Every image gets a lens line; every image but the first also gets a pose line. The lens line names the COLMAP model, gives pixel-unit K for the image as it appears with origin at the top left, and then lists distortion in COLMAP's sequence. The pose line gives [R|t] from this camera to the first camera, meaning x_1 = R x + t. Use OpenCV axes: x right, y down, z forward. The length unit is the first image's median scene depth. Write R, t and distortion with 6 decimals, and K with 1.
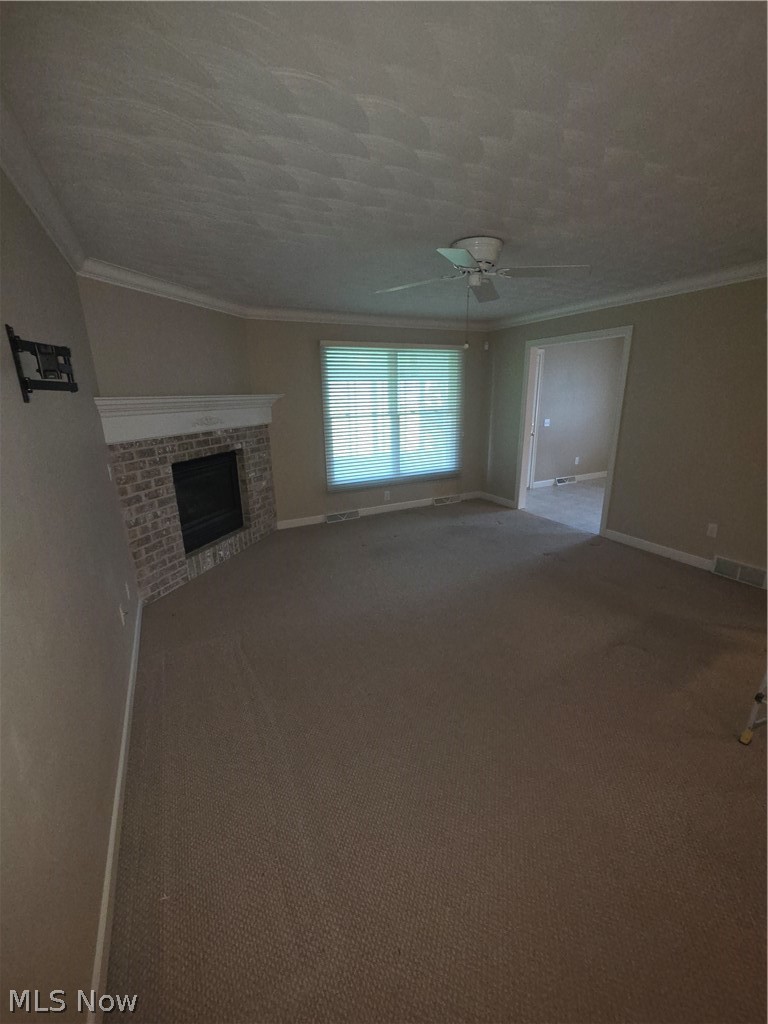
lens RADIAL K [[420.8, 0, 380.6], [0, 420.8, 514.8], [0, 0, 1]] dist [0.002750, -0.000822]
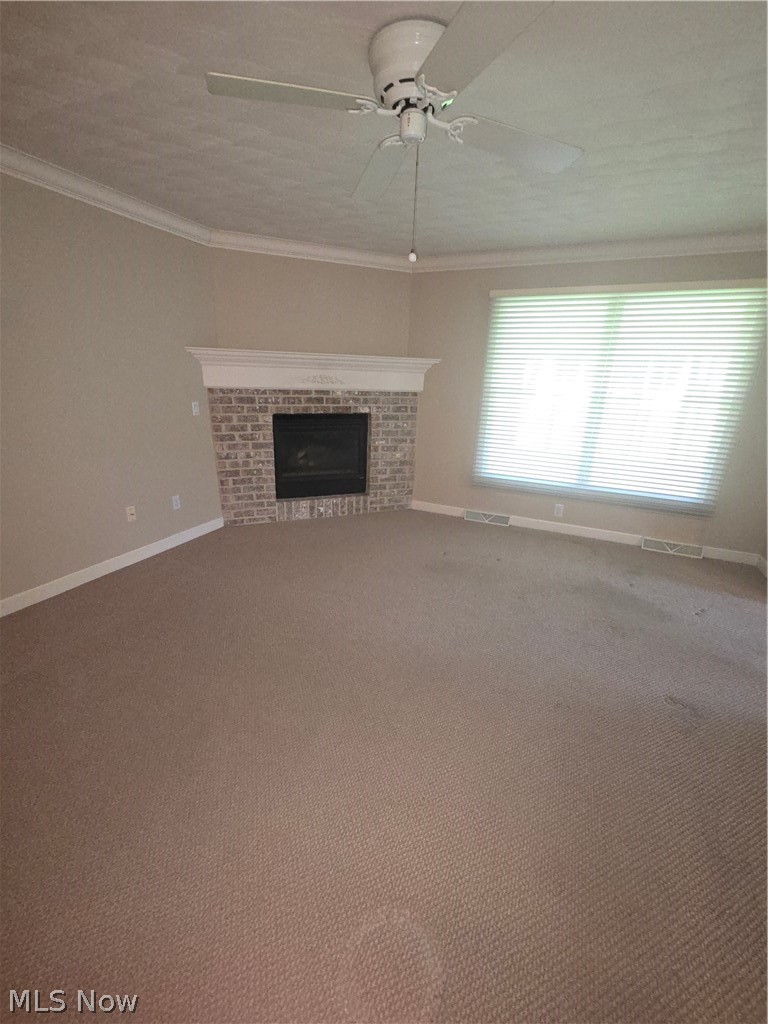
lens RADIAL K [[420.8, 0, 383.0], [0, 420.8, 513.4], [0, 0, 1]] dist [0.002750, -0.000822]
pose [[0.621864, 0.284553, -0.729599, 0.553352], [-0.259790, 0.953852, 0.150586, -0.109620], [0.738779, 0.095899, 0.667090, 0.480929]]
